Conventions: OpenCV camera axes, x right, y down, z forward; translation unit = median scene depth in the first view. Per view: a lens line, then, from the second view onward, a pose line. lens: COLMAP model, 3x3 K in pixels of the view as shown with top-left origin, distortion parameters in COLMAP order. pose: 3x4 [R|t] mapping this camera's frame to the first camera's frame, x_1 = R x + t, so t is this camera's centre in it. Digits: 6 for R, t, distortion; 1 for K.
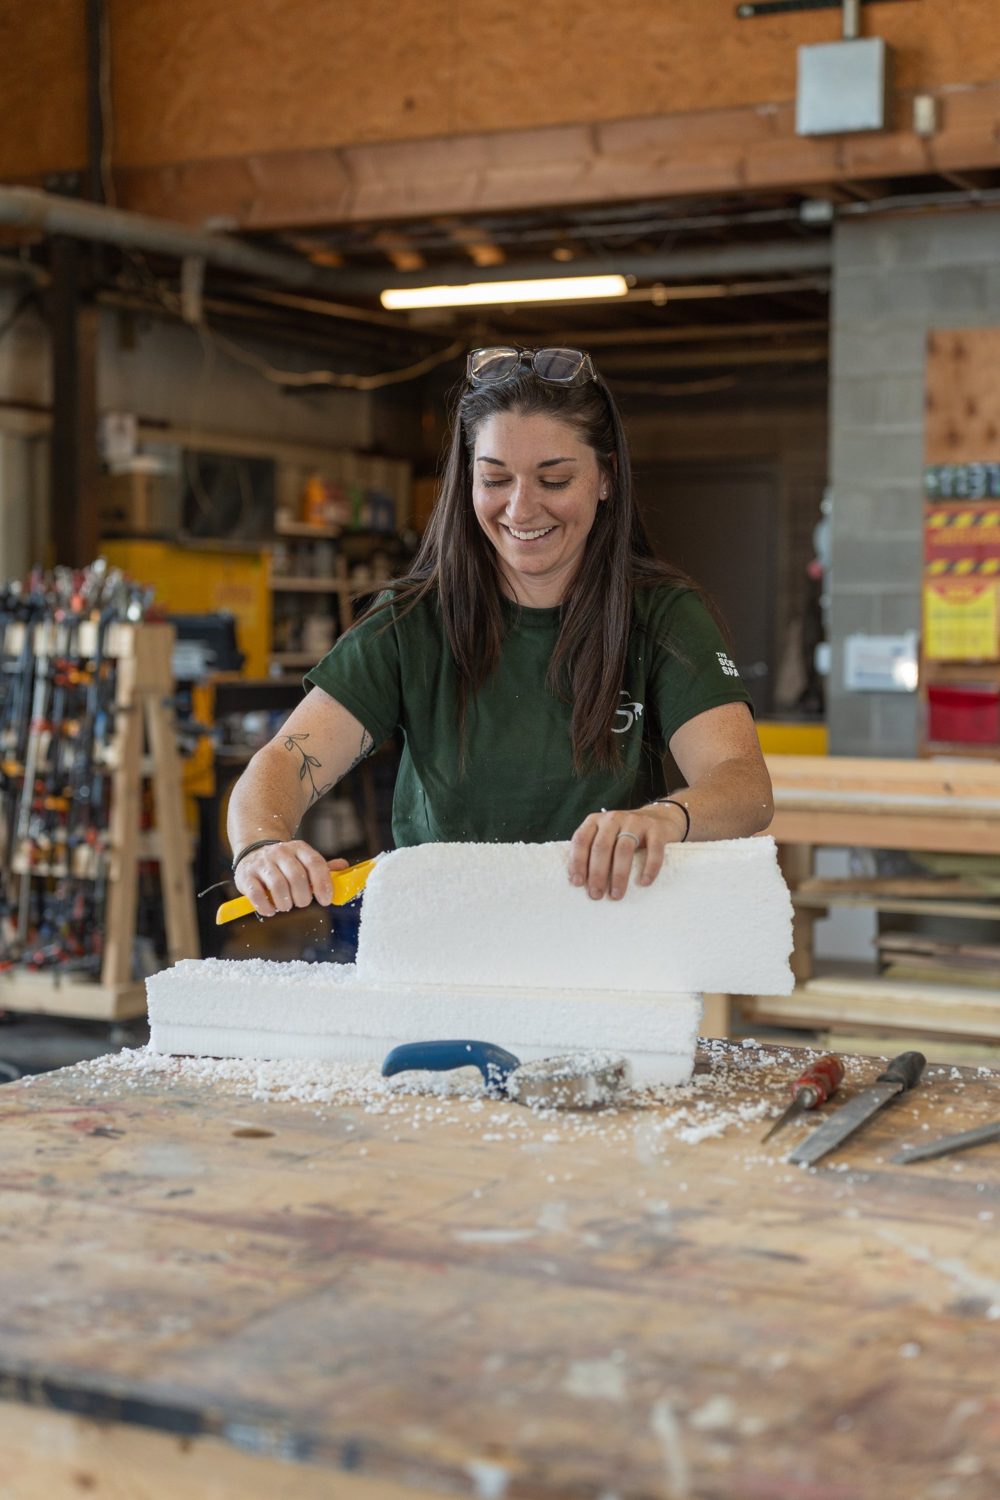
lens RADIAL K [[3476.4, 0, 500.0], [0, 3476.4, 750.0], [0, 0, 1]] dist [0.027724, 0.182852]
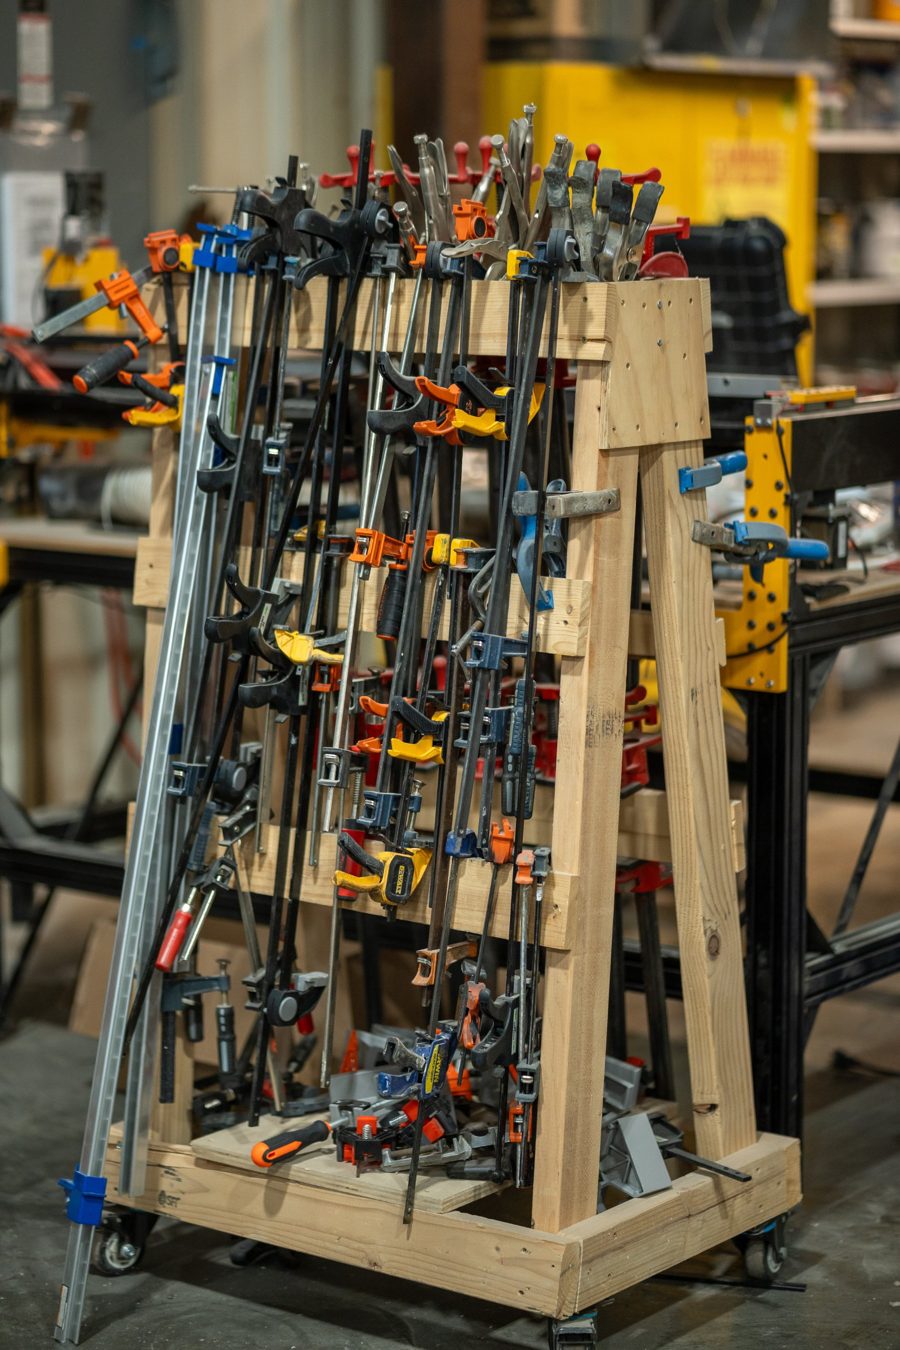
lens RADIAL K [[3128.8, 0, 450.0], [0, 3128.8, 675.0], [0, 0, 1]] dist [0.027724, 0.182852]
pose [[0.994175, 0.013127, -0.106972, -0.085631], [0.000973, 0.991420, 0.130710, -0.037591], [0.107770, -0.130053, 0.985633, 0.655742]]
